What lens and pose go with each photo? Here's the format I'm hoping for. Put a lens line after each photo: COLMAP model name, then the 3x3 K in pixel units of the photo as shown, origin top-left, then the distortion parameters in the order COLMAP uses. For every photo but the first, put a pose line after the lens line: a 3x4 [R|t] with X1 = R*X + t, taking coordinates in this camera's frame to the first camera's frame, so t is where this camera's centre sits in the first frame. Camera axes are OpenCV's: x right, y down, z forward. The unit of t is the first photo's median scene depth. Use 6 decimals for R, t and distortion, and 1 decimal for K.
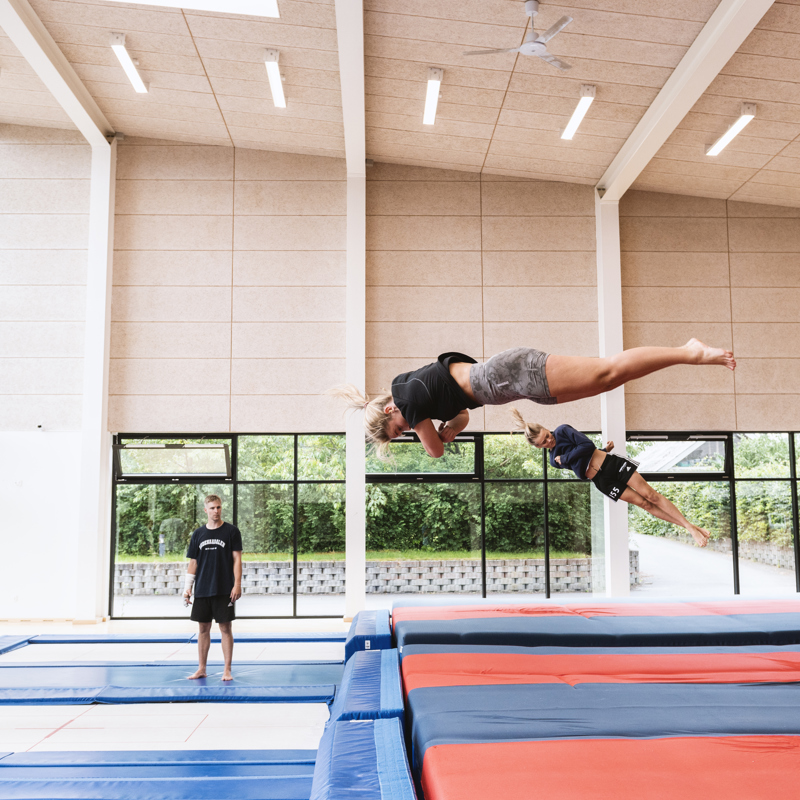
lens RADIAL K [[998.3, 0, 400.0], [0, 998.3, 400.0], [0, 0, 1]] dist [-0.008206, -0.049940]
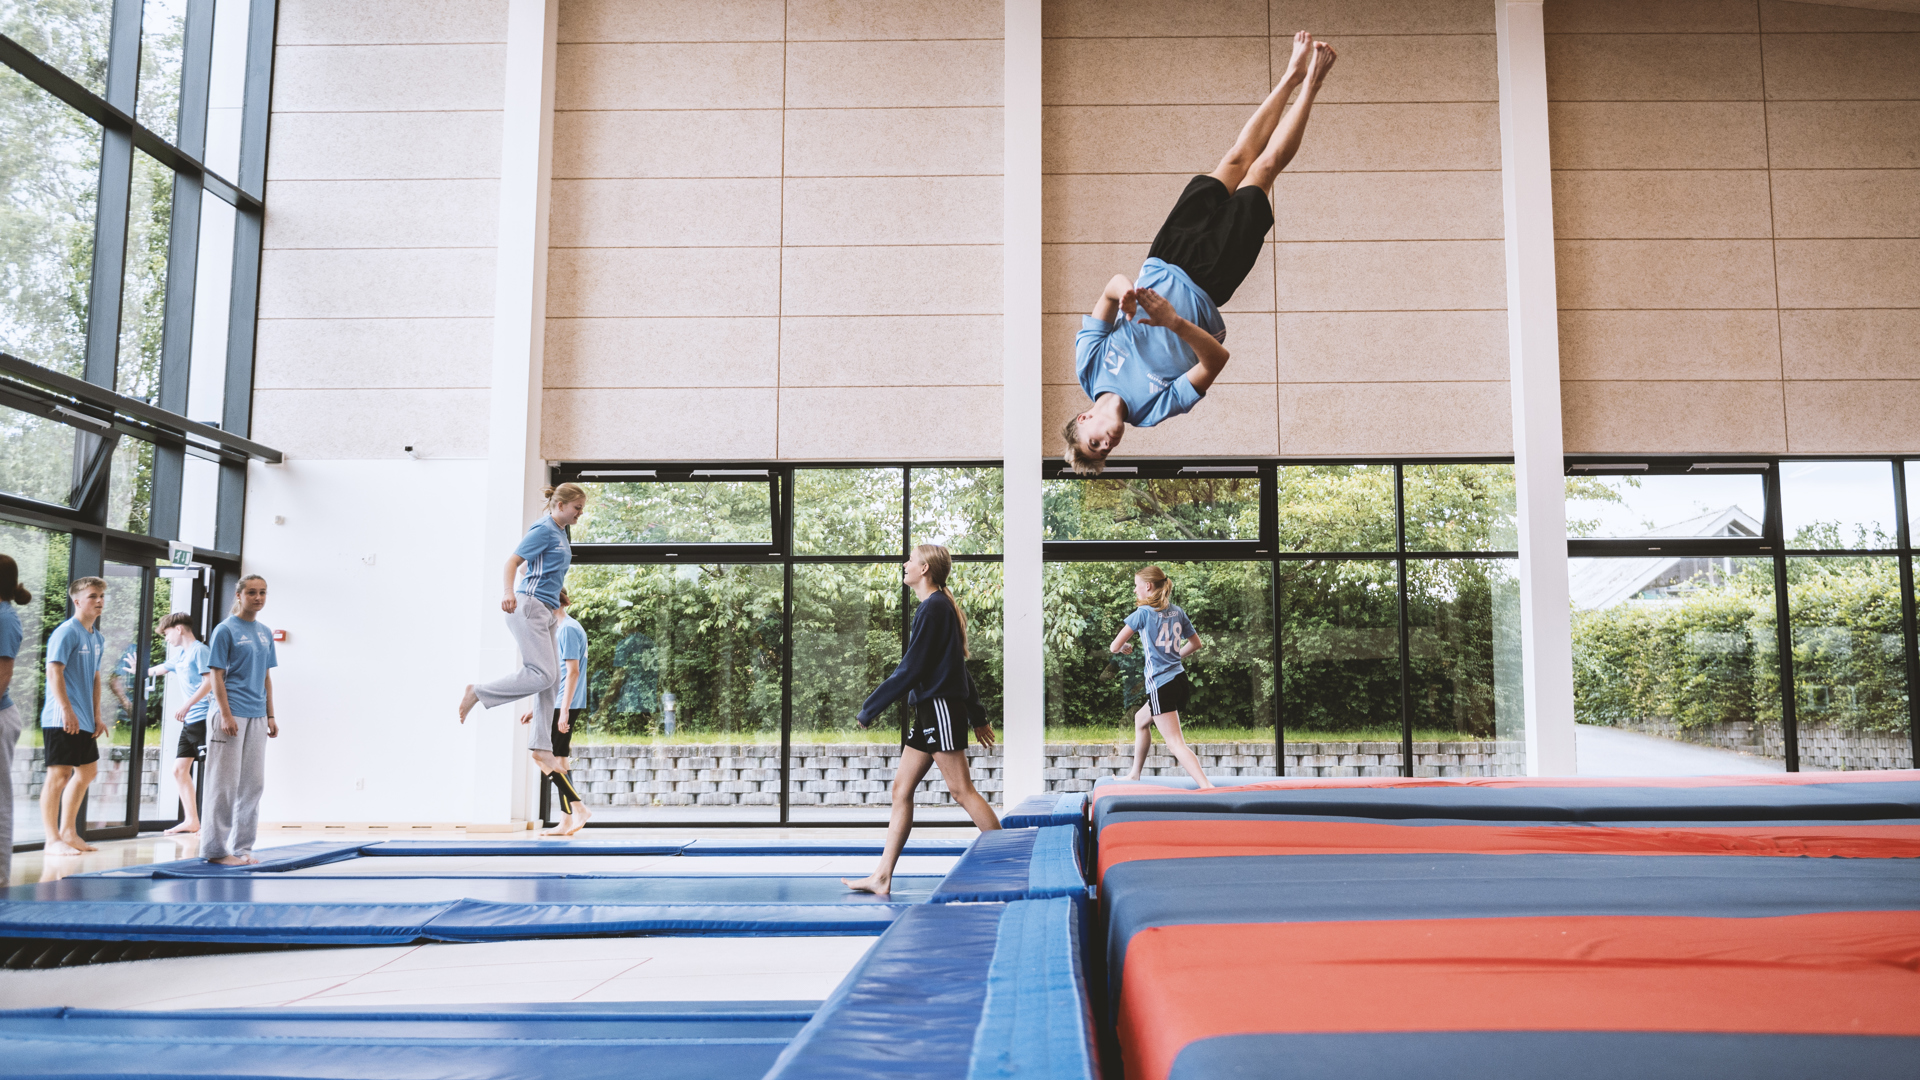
lens RADIAL K [[1753.2, 0, 1045.4], [0, 1753.2, 471.9], [0, 0, 1]] dist [-0.019659, -0.010726]
pose [[0.998925, -0.004627, -0.046132, 0.007468], [0.003482, 0.999685, -0.024855, 0.059387], [0.046232, 0.024668, 0.998626, 0.110146]]
